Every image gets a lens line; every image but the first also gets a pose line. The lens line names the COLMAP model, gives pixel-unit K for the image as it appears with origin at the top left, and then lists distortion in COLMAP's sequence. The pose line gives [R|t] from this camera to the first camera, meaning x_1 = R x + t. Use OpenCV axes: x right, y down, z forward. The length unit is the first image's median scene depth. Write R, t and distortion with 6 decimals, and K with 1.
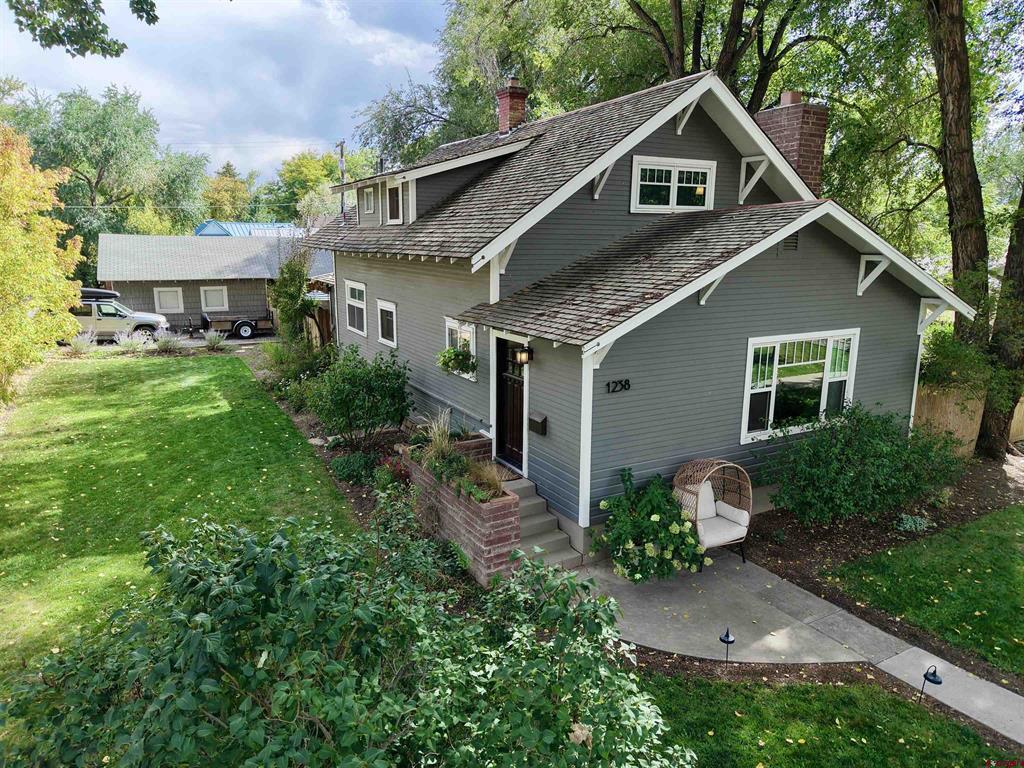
lens RADIAL K [[675.2, 0, 512.0], [0, 675.2, 384.0], [0, 0, 1]] dist [0.117212, -0.198857]
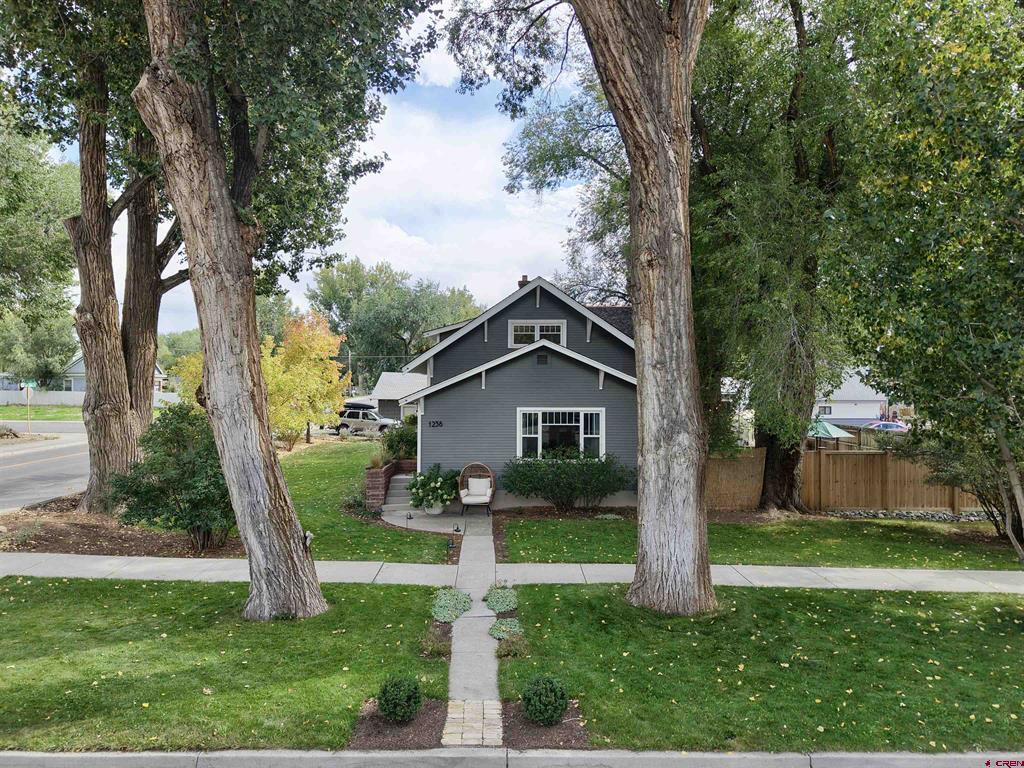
lens RADIAL K [[675.2, 0, 512.0], [0, 675.2, 384.0], [0, 0, 1]] dist [0.117212, -0.198857]
pose [[0.883625, -0.004319, -0.468175, 1.168291], [-0.094624, 0.977675, -0.187611, 0.218998], [0.458533, 0.210078, 0.863490, -0.660410]]
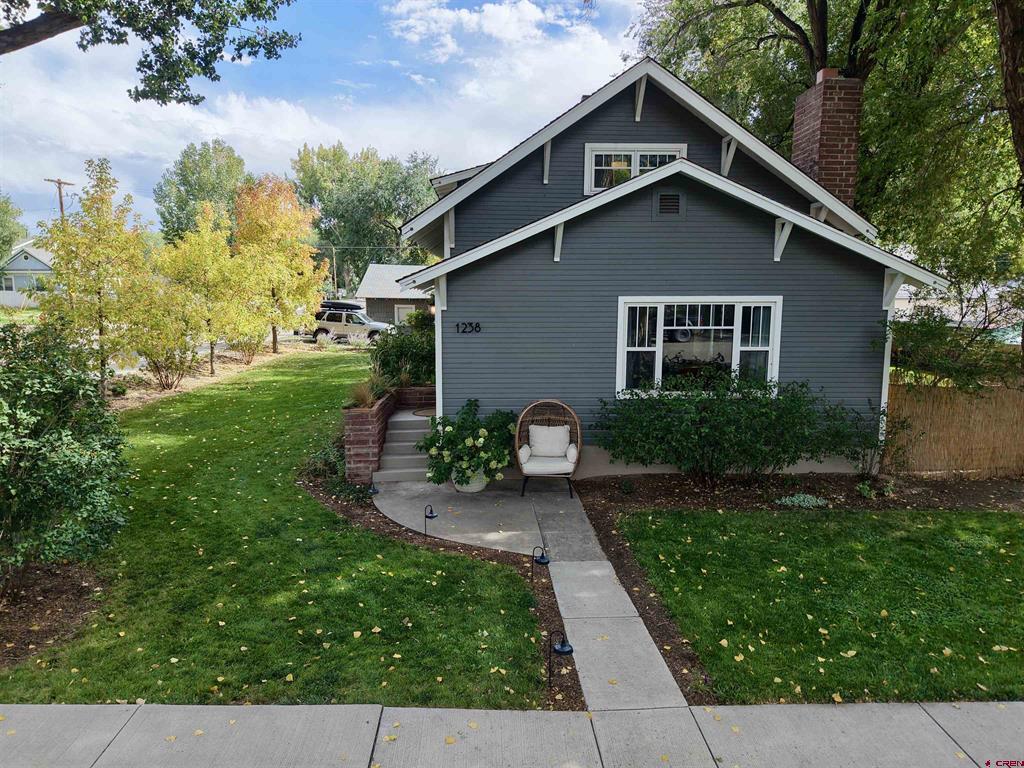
lens RADIAL K [[675.2, 0, 512.0], [0, 675.2, 384.0], [0, 0, 1]] dist [0.117212, -0.198857]
pose [[0.889421, 0.058986, -0.453266, 0.641464], [-0.092451, 0.994358, -0.052010, 0.129890], [0.447641, 0.088164, 0.889856, -0.001354]]
